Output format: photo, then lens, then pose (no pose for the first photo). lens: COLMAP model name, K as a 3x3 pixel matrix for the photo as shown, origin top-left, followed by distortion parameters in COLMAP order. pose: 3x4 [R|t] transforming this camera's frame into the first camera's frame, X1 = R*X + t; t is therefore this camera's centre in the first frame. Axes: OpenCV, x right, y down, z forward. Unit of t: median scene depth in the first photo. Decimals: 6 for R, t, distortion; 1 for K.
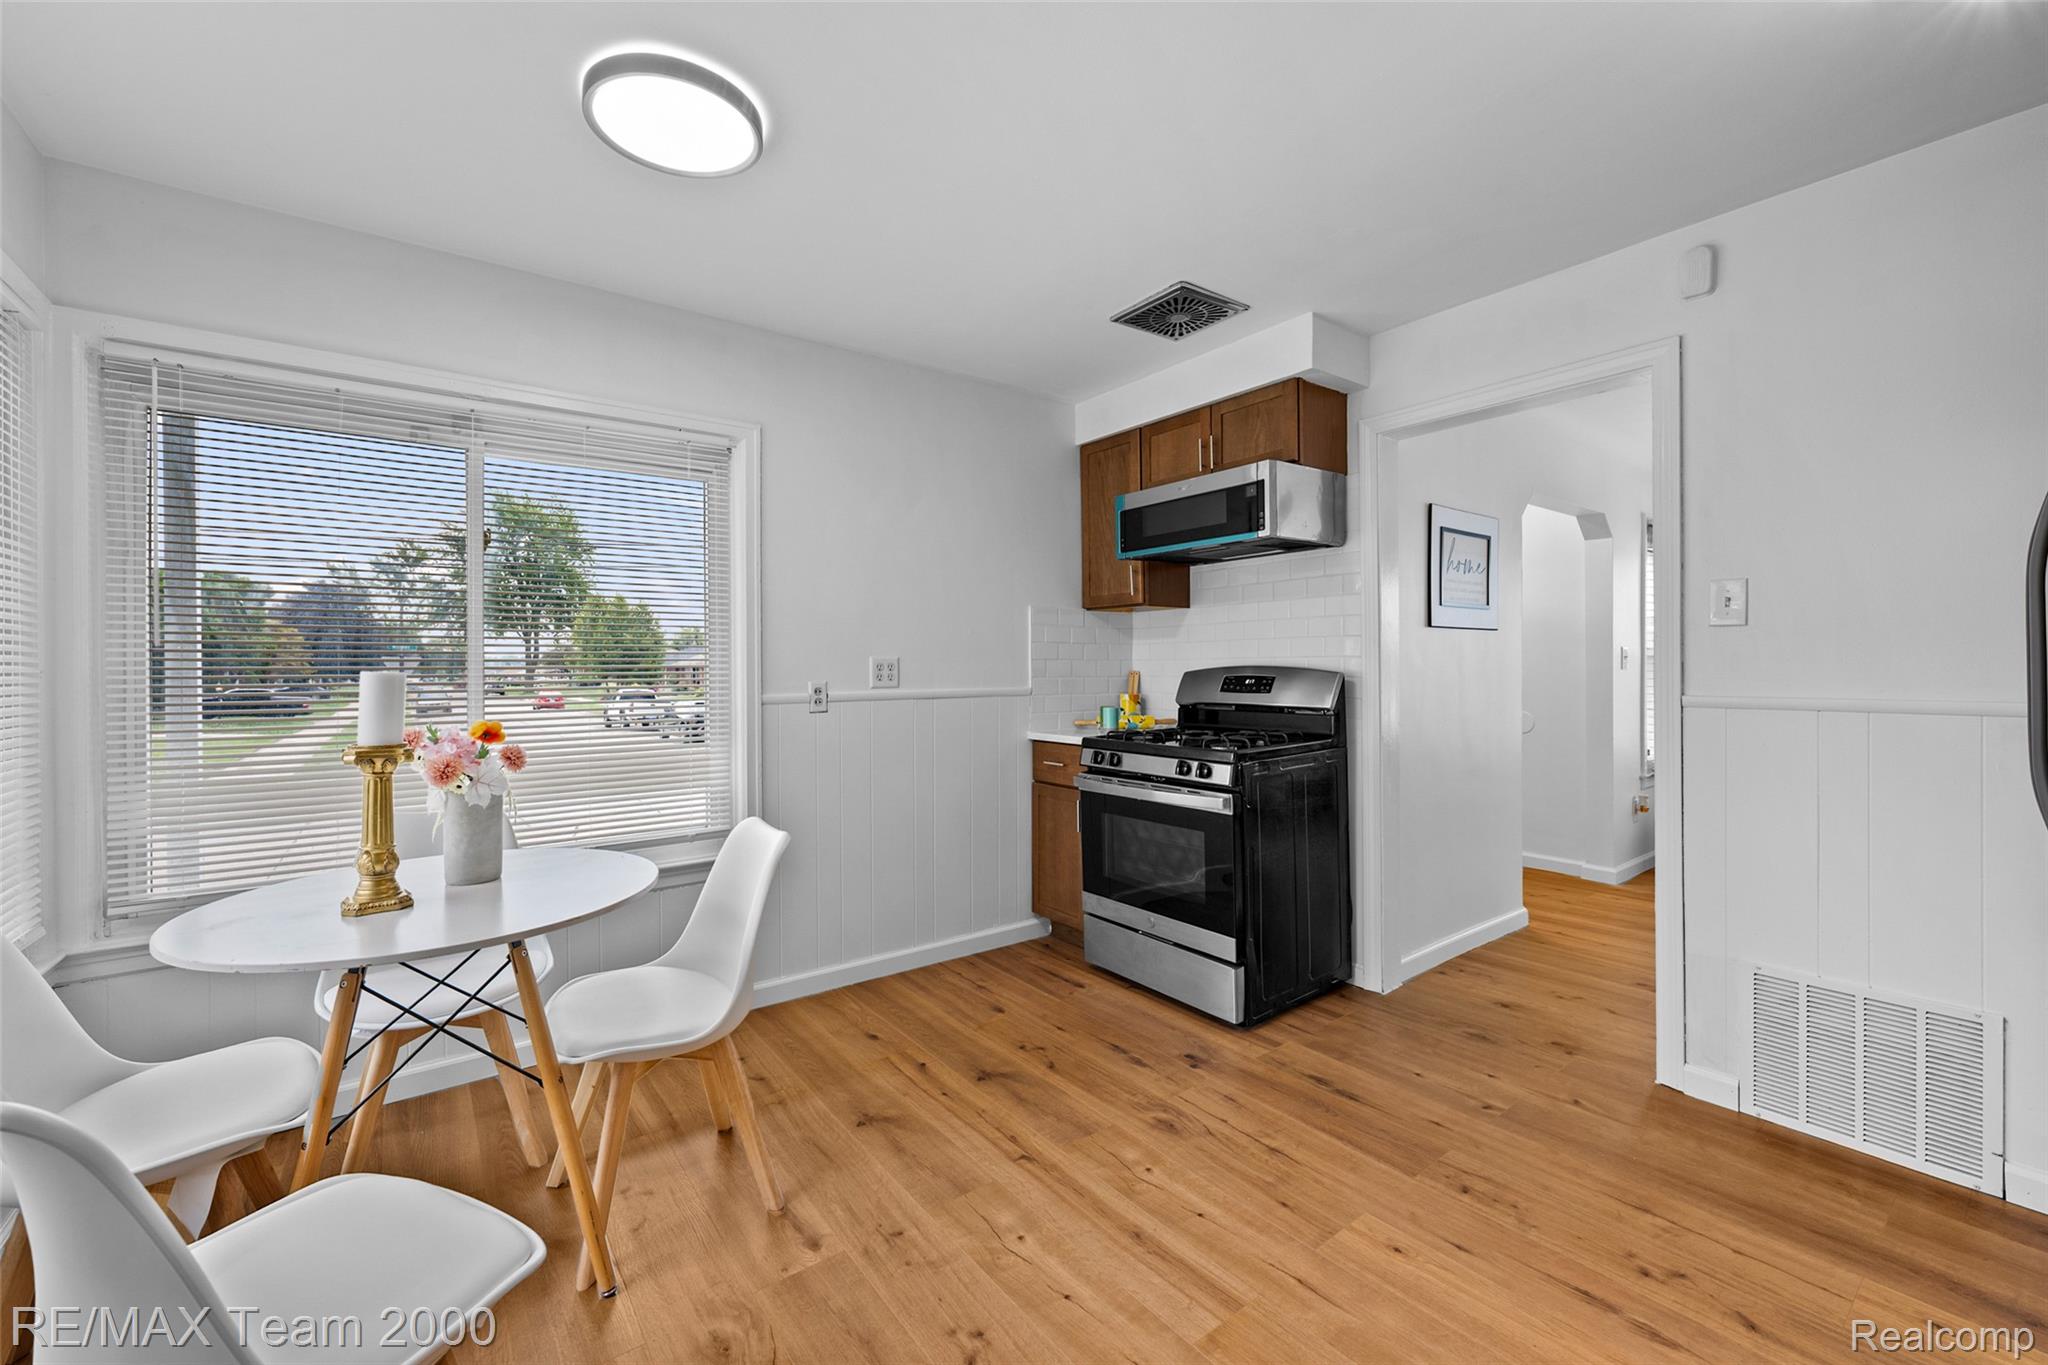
lens RADIAL K [[833.3, 0, 1025.7], [0, 833.3, 692.2], [0, 0, 1]] dist [-0.001527, 0.000213]
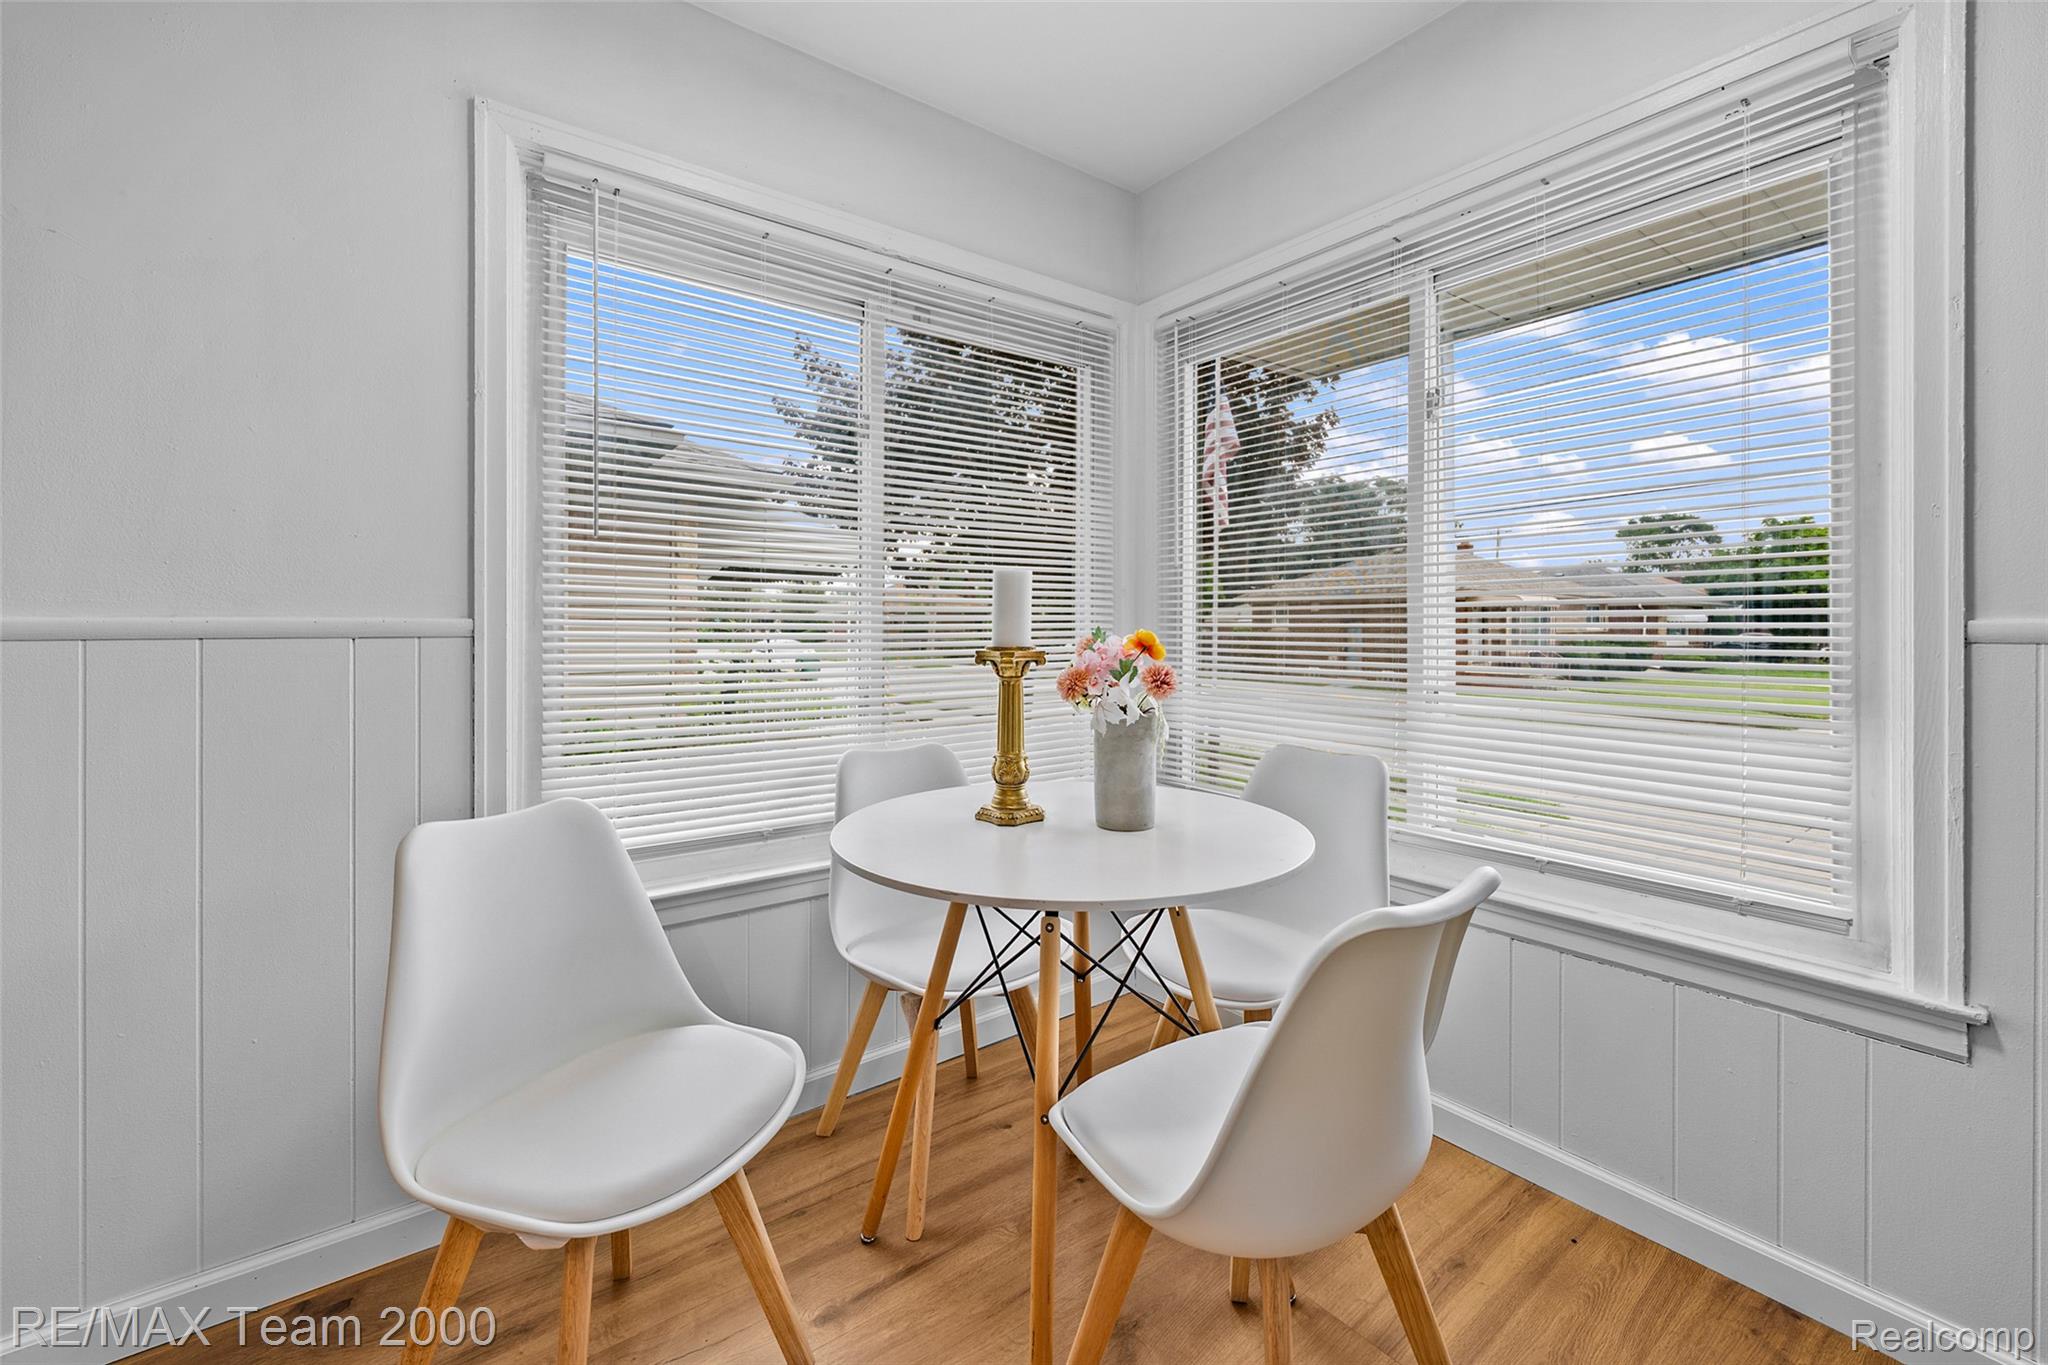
lens RADIAL K [[840.7, 0, 1019.0], [0, 840.7, 631.6], [0, 0, 1]] dist [-0.001327, -0.000001]
pose [[-0.014547, 0.008261, -0.999860, 0.180149], [-0.026018, 0.999624, 0.008638, 0.032663], [0.999556, 0.026140, -0.014327, 1.013684]]
